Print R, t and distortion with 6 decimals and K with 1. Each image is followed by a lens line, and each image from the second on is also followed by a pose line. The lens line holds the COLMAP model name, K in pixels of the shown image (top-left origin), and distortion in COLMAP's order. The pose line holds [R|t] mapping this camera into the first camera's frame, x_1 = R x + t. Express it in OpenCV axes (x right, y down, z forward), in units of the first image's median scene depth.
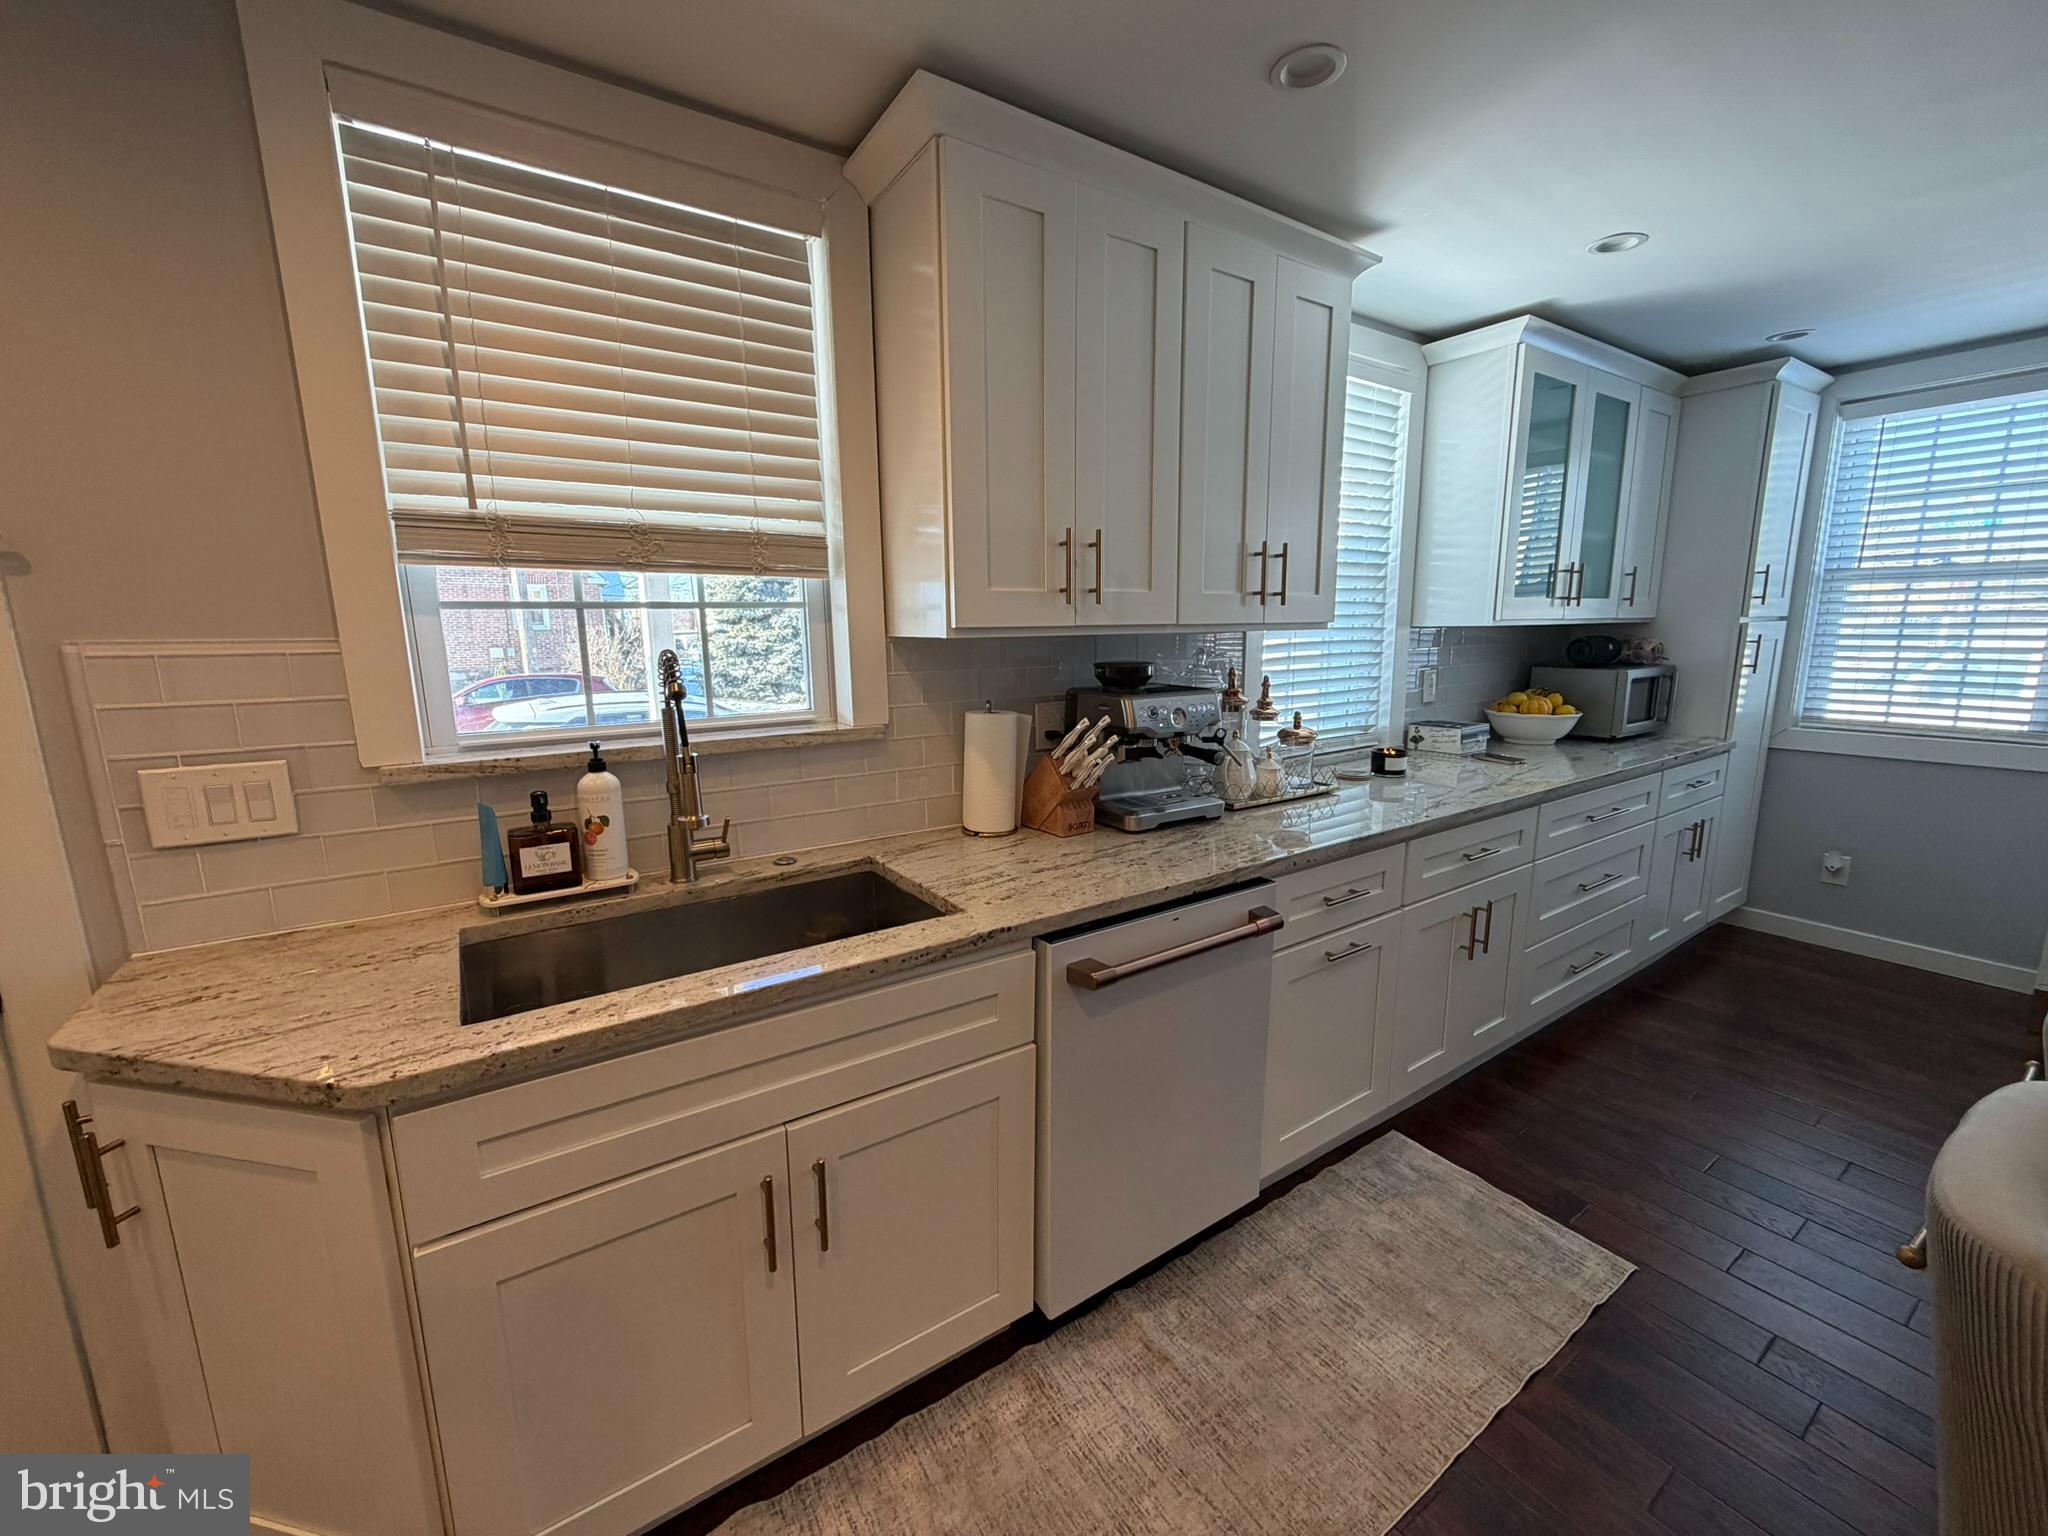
lens RADIAL K [[819.7, 0, 1019.5], [0, 819.7, 769.2], [0, 0, 1]] dist [0.000861, -0.000096]
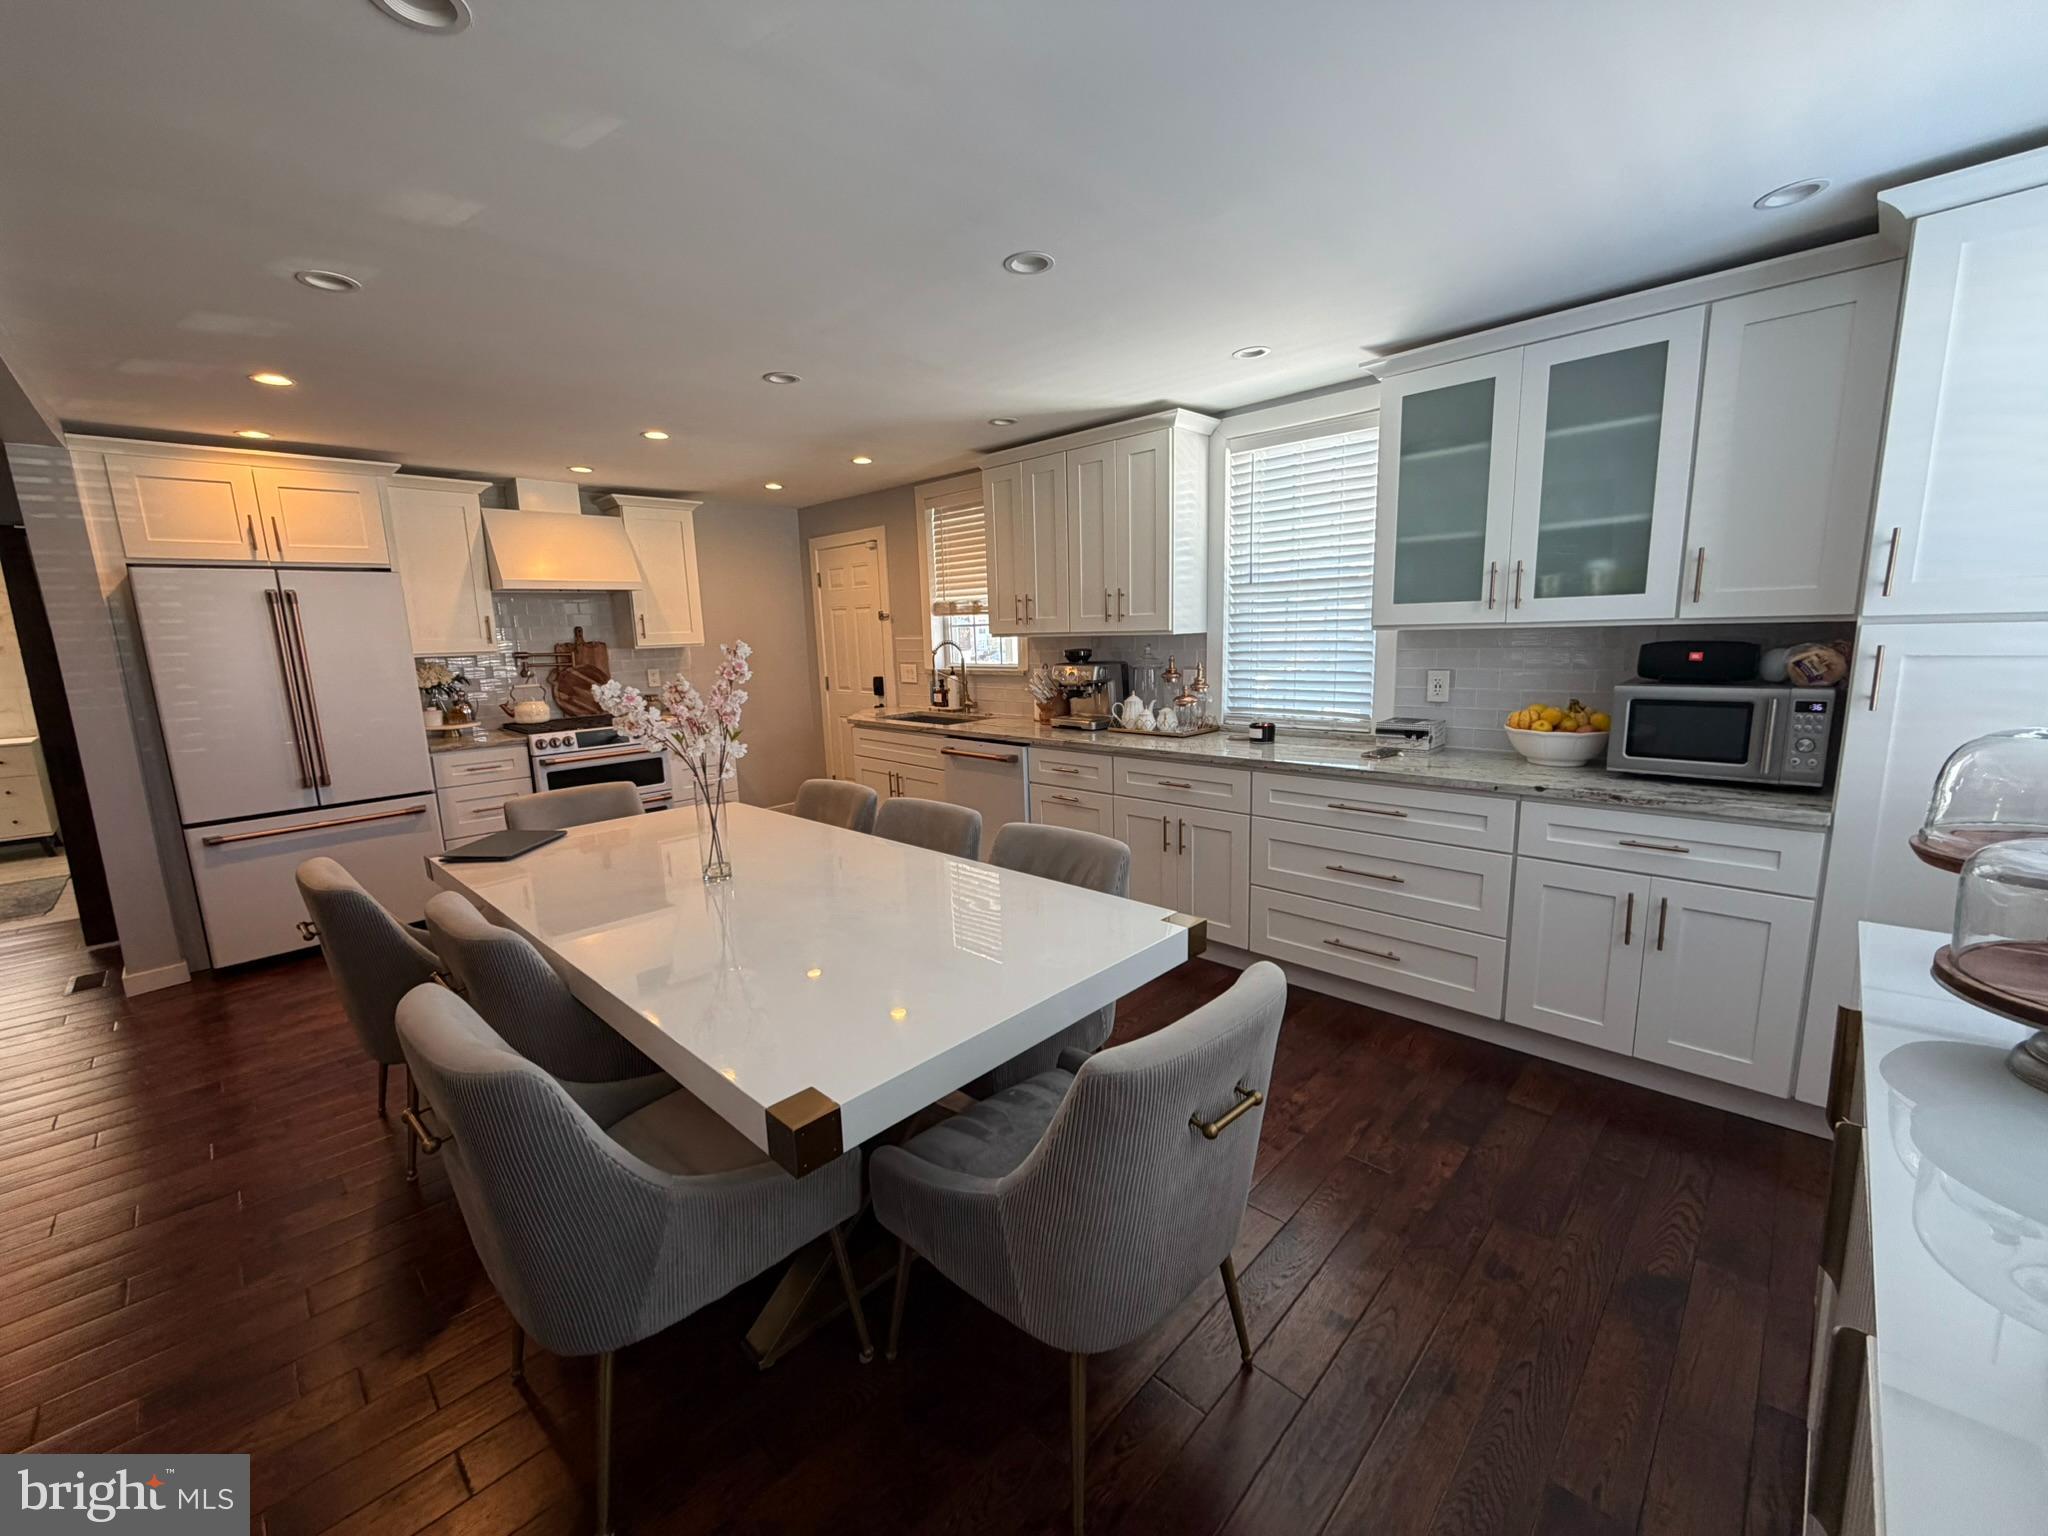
lens RADIAL K [[819.7, 0, 1019.5], [0, 819.7, 769.2], [0, 0, 1]] dist [0.000861, -0.000096]
pose [[0.197760, 0.173655, -0.964746, 2.827066], [-0.142435, 0.978829, 0.146992, -0.152581], [0.969847, 0.108344, 0.218308, 0.558328]]
